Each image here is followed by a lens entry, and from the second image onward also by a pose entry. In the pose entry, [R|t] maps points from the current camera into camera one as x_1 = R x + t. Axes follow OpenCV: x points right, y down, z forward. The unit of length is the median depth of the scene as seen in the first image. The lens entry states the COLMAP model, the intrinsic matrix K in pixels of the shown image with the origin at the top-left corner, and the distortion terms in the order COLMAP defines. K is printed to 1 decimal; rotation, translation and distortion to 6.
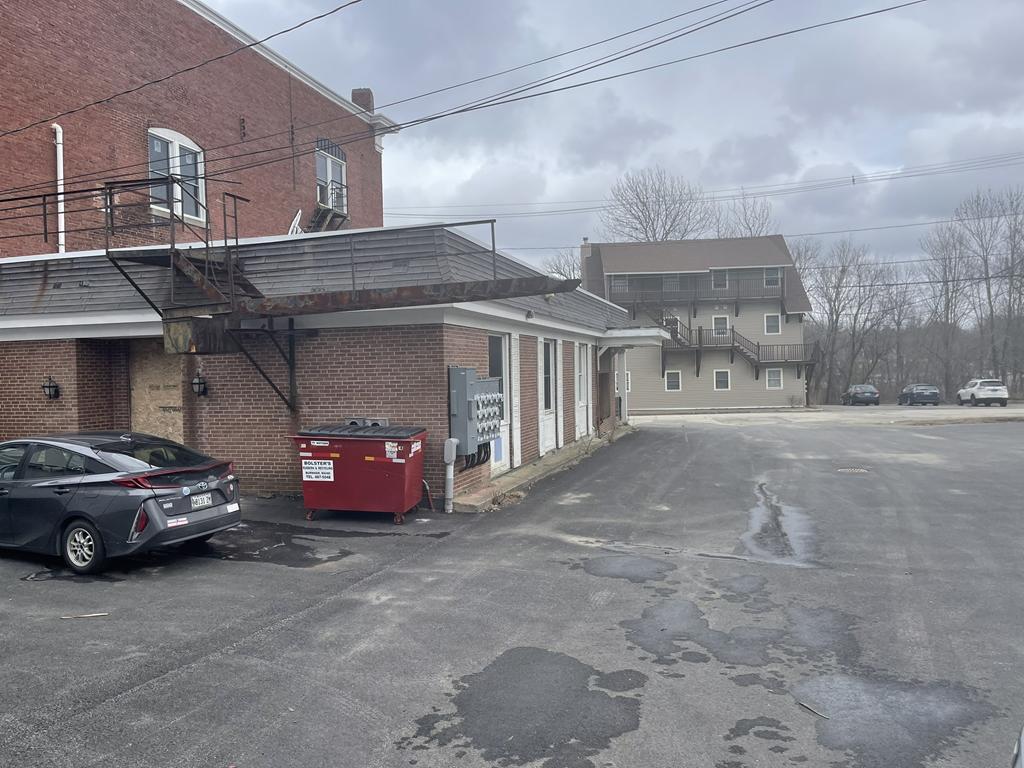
lens RADIAL K [[763.3, 0, 512.0], [0, 763.3, 384.0], [0, 0, 1]] dist [-0.006230, -0.007219]
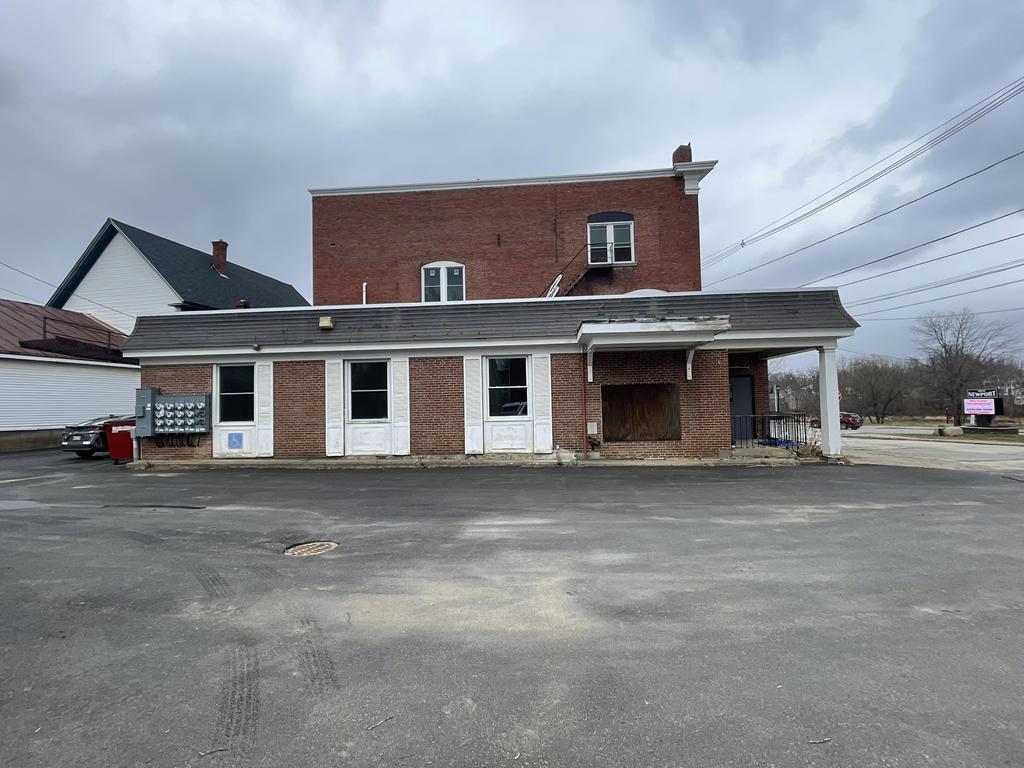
lens RADIAL K [[473.4, 0, 512.0], [0, 473.4, 384.0], [0, 0, 1]] dist [-0.000392, 0.000053]
pose [[0.204791, -0.032124, -0.978278, 0.666515], [-0.004452, 0.999420, -0.033750, 0.001355], [0.978796, 0.011267, 0.204529, 0.895487]]
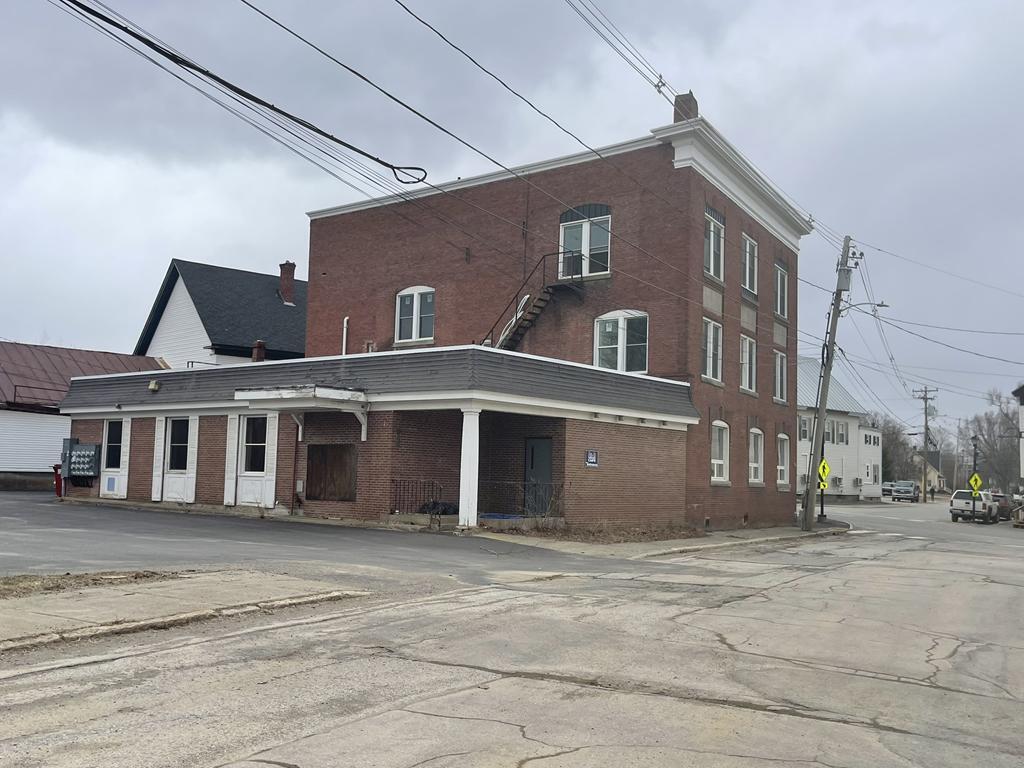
lens RADIAL K [[984.5, 0, 512.0], [0, 984.5, 384.0], [0, 0, 1]] dist [0.040244, -0.007974]
pose [[-0.382871, -0.079695, -0.920358, 1.171460], [-0.041074, 0.996755, -0.069223, -0.017776], [0.922888, 0.011299, -0.384902, 1.825975]]
